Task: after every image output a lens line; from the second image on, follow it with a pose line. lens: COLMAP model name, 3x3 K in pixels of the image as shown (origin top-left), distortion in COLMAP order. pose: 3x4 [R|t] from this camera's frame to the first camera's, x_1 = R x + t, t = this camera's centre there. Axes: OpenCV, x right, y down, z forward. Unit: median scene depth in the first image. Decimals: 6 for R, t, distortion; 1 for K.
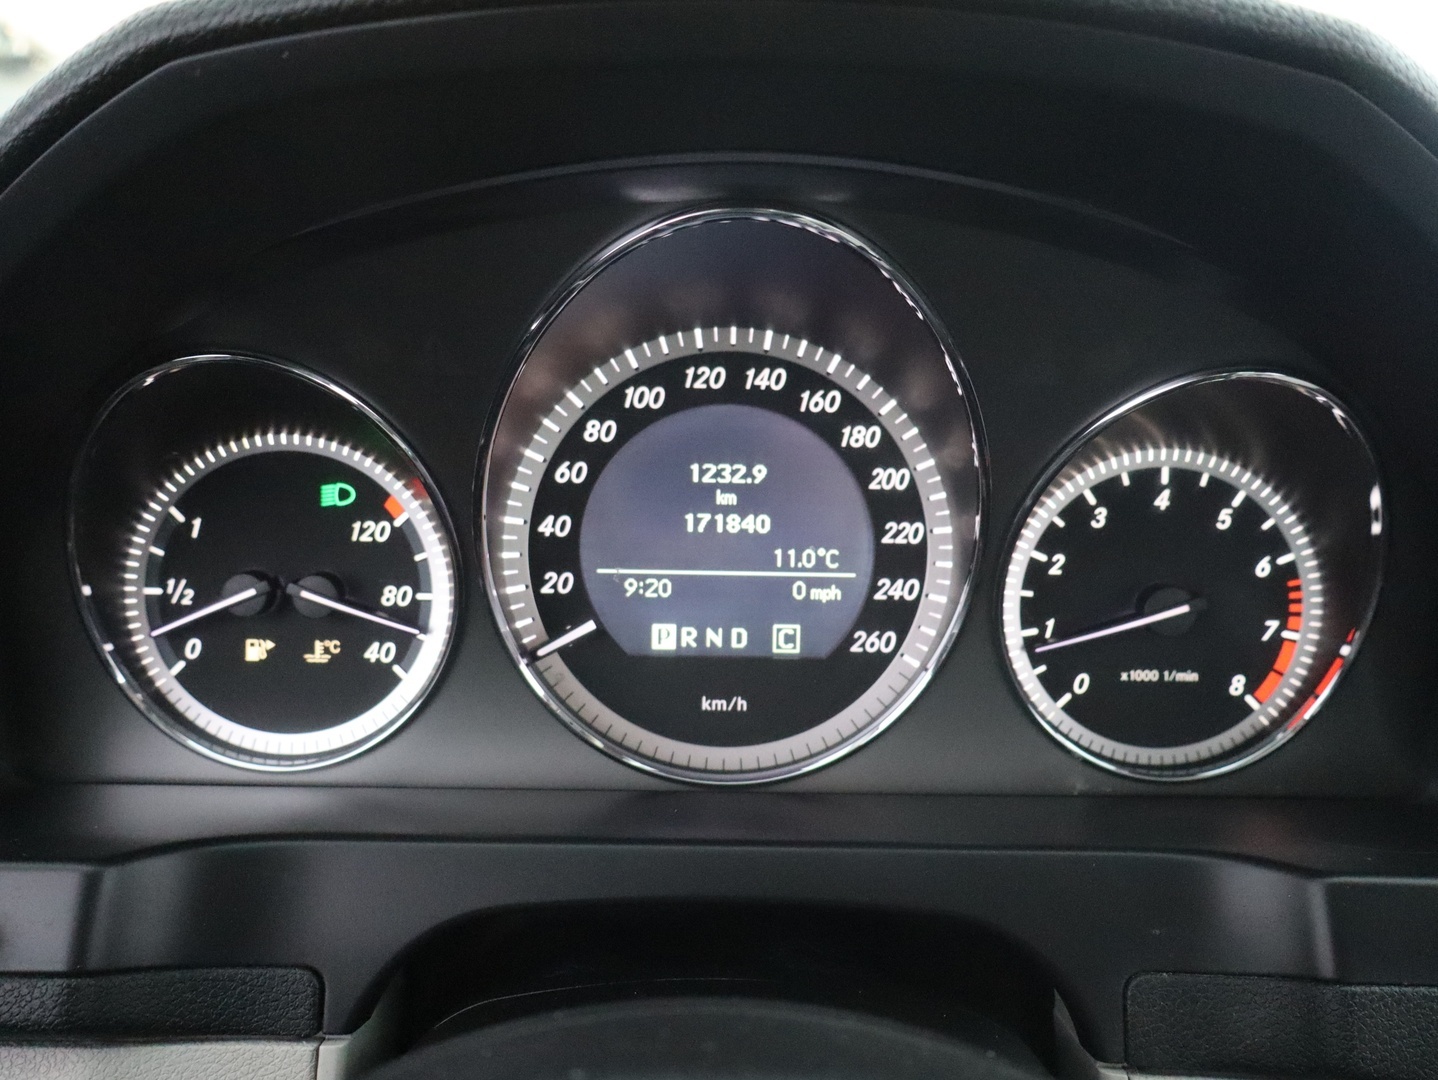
lens RADIAL K [[1390.9, 0, 725.6], [0, 1390.9, 539.5], [0, 0, 1]] dist [-0.016236, -0.005781]
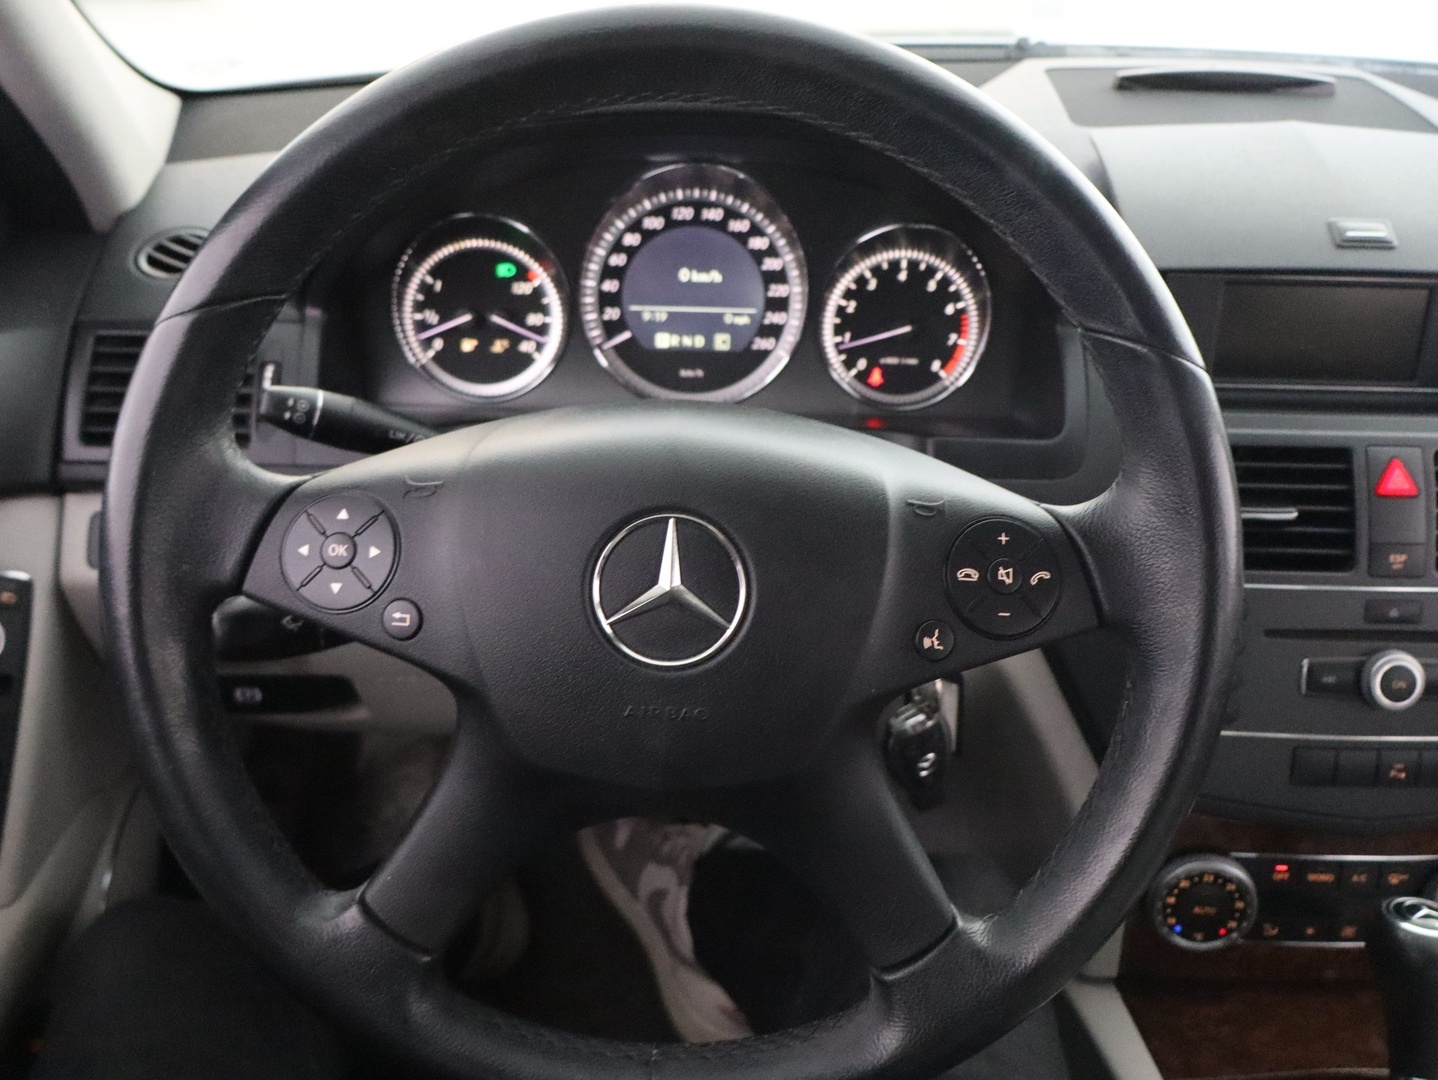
lens RADIAL K [[1390.9, 0, 725.6], [0, 1390.9, 539.5], [0, 0, 1]] dist [-0.016236, -0.005781]
pose [[0.999880, 0.005062, 0.014670, 0.020964], [-0.007600, 0.983904, 0.178535, -0.009188], [-0.013530, -0.178625, 0.983824, -1.117763]]
